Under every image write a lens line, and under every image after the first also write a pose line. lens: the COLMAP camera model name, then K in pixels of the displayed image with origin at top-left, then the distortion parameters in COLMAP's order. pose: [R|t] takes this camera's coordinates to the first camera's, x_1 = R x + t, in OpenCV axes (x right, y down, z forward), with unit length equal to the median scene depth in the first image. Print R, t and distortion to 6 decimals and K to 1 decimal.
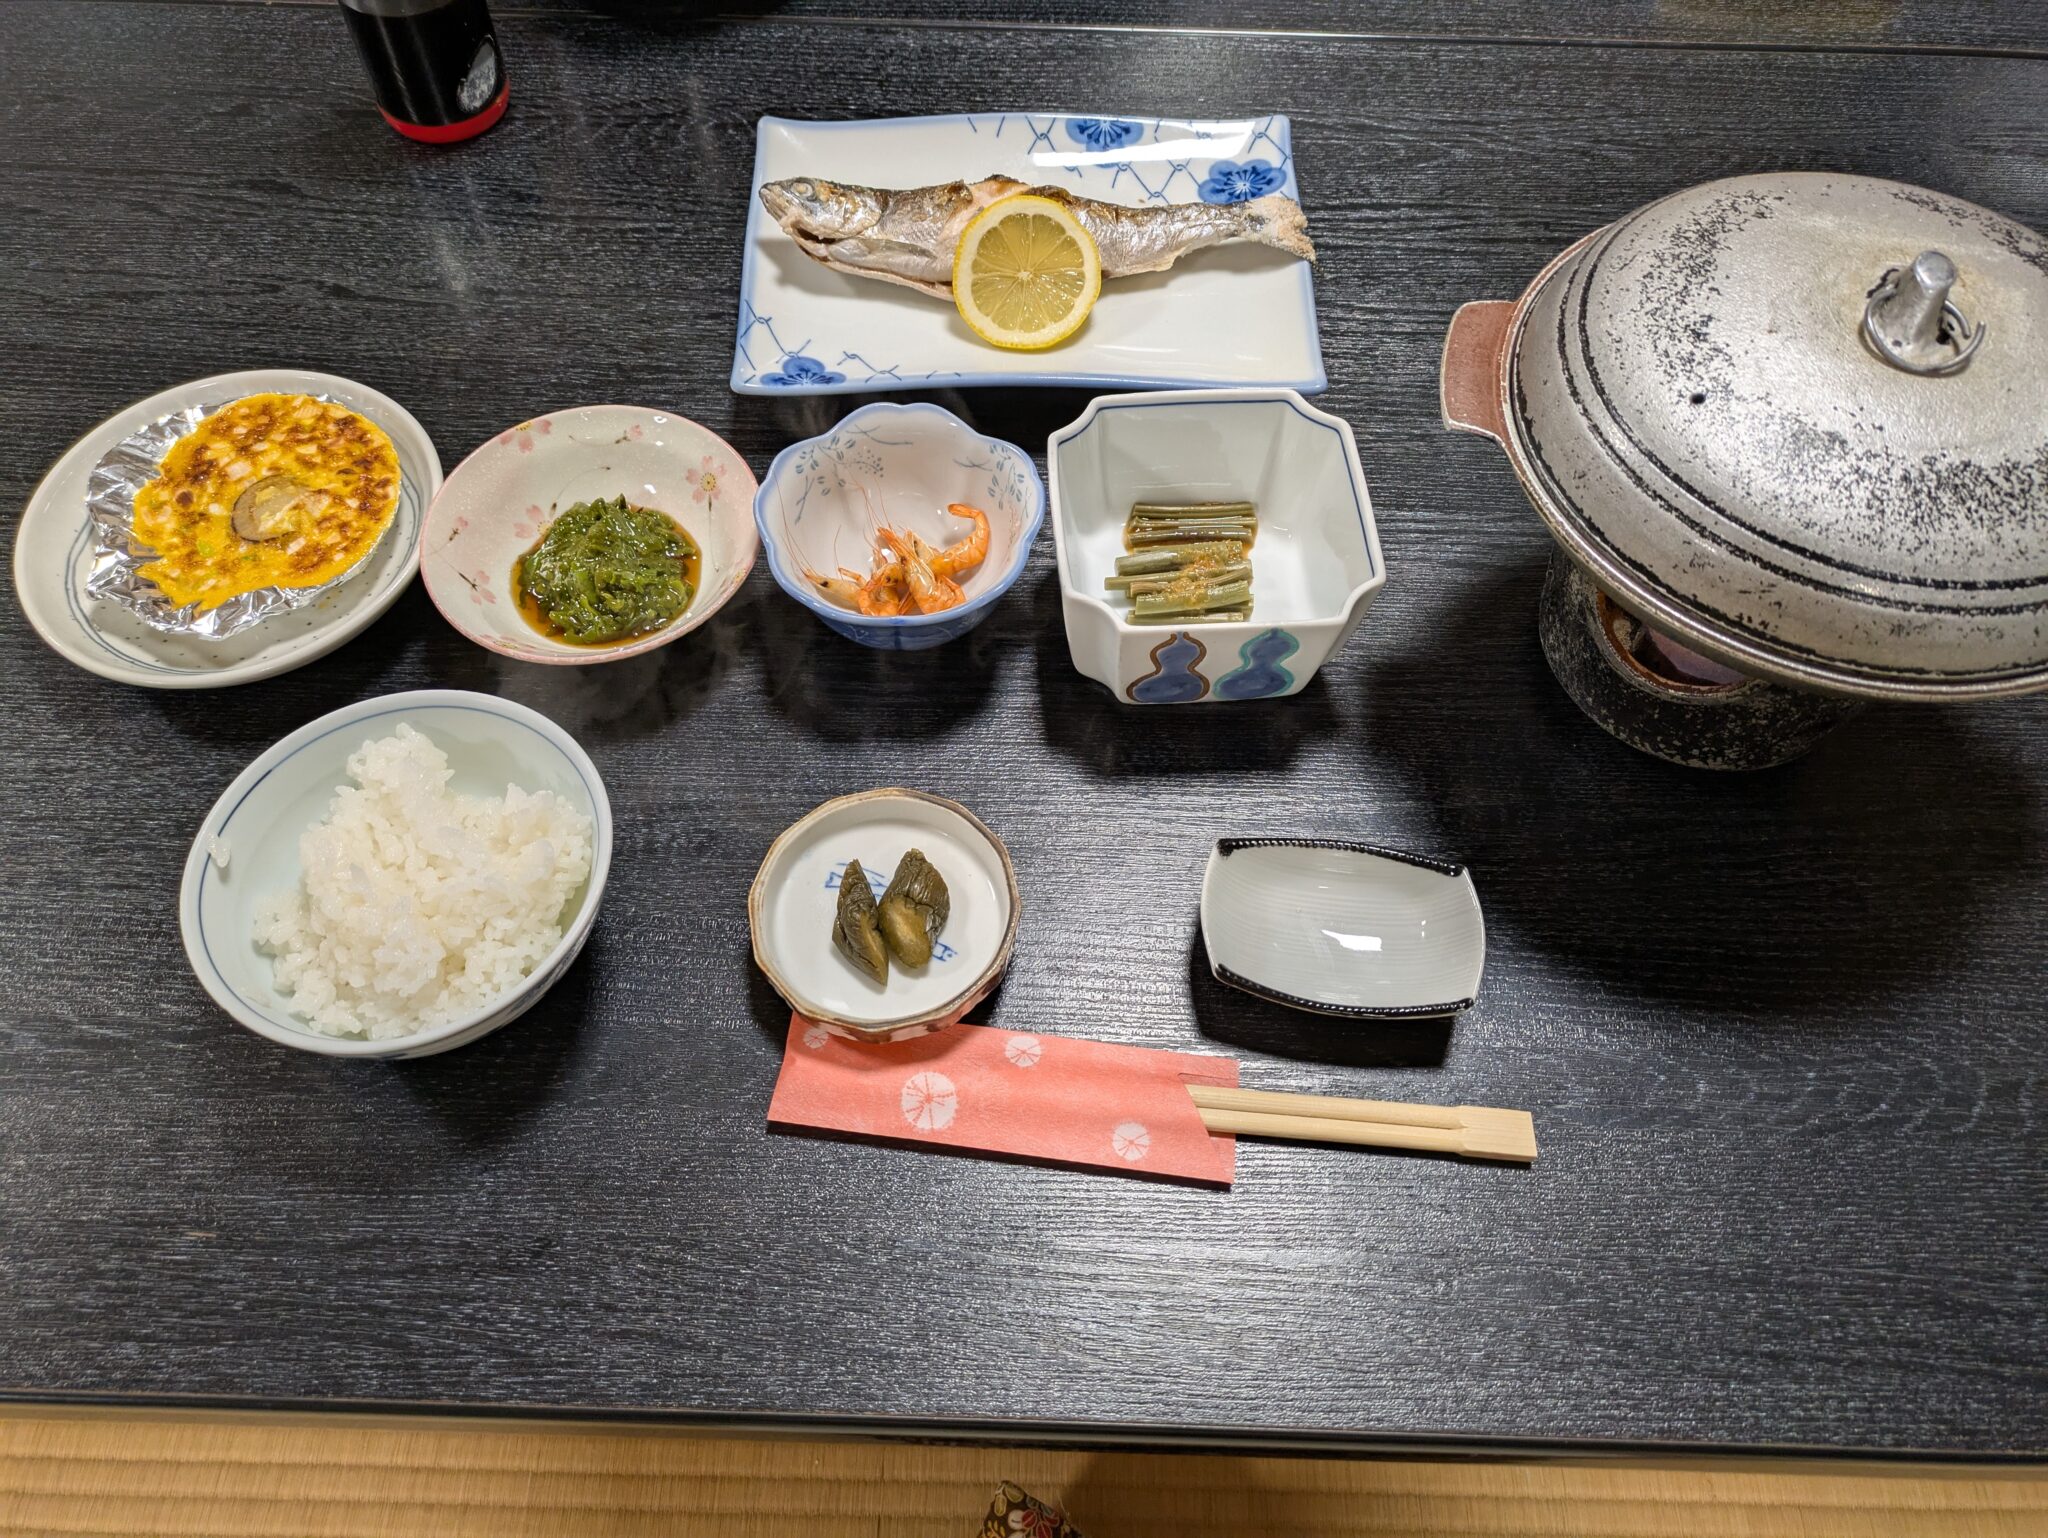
lens RADIAL K [[1447.8, 0, 1020.8], [0, 1447.8, 772.5], [0, 0, 1]] dist [-0.024112, -0.001101]
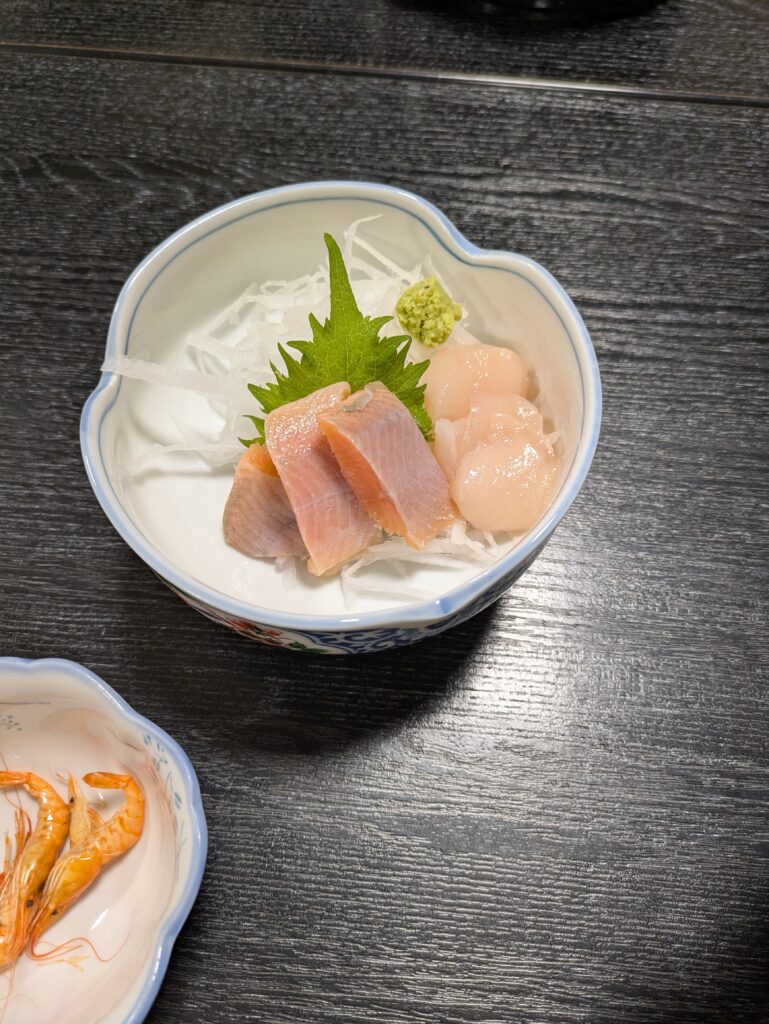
lens RADIAL K [[723.9, 0, 387.9], [0, 723.9, 511.2], [0, 0, 1]] dist [-0.024112, -0.001101]
pose [[0.998138, 0.057182, -0.021228, 0.075759], [-0.054269, 0.991425, 0.118877, -0.310363], [0.027844, -0.117504, 0.992682, 0.535218]]
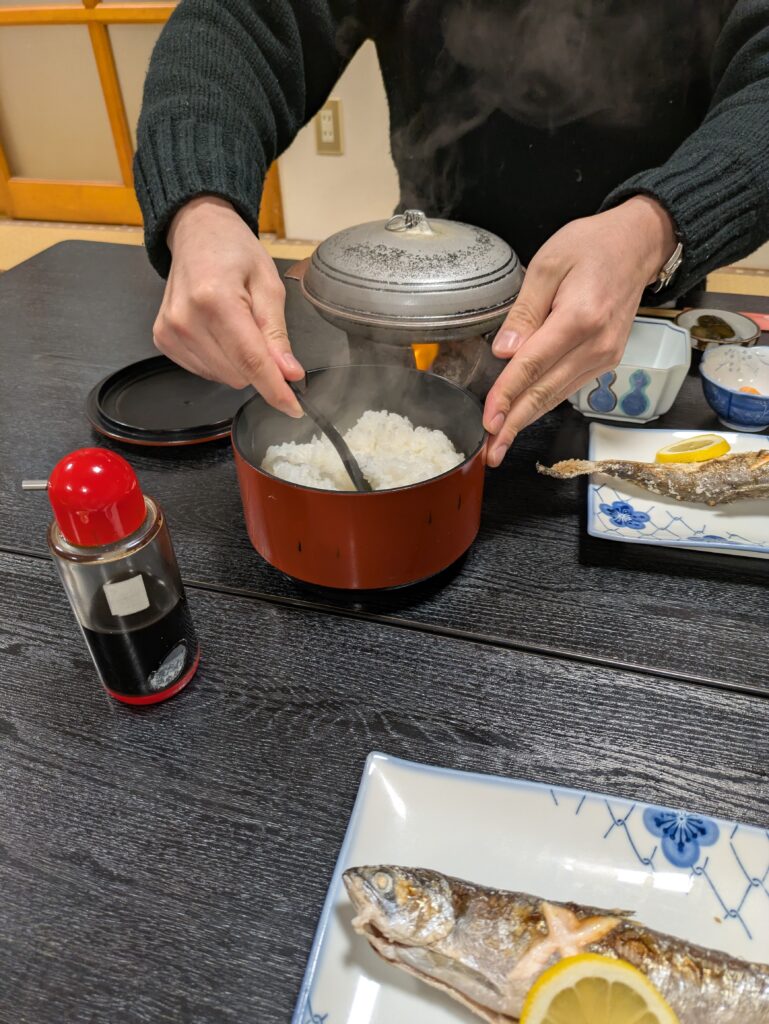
lens RADIAL K [[723.9, 0, 385.2], [0, 723.9, 509.4], [0, 0, 1]] dist [-0.024112, -0.001101]
pose [[0.966509, 0.116476, -0.228680, -0.056536], [-0.194152, 0.914584, -0.354741, -0.417271], [0.167828, 0.387258, 0.906568, 0.383925]]
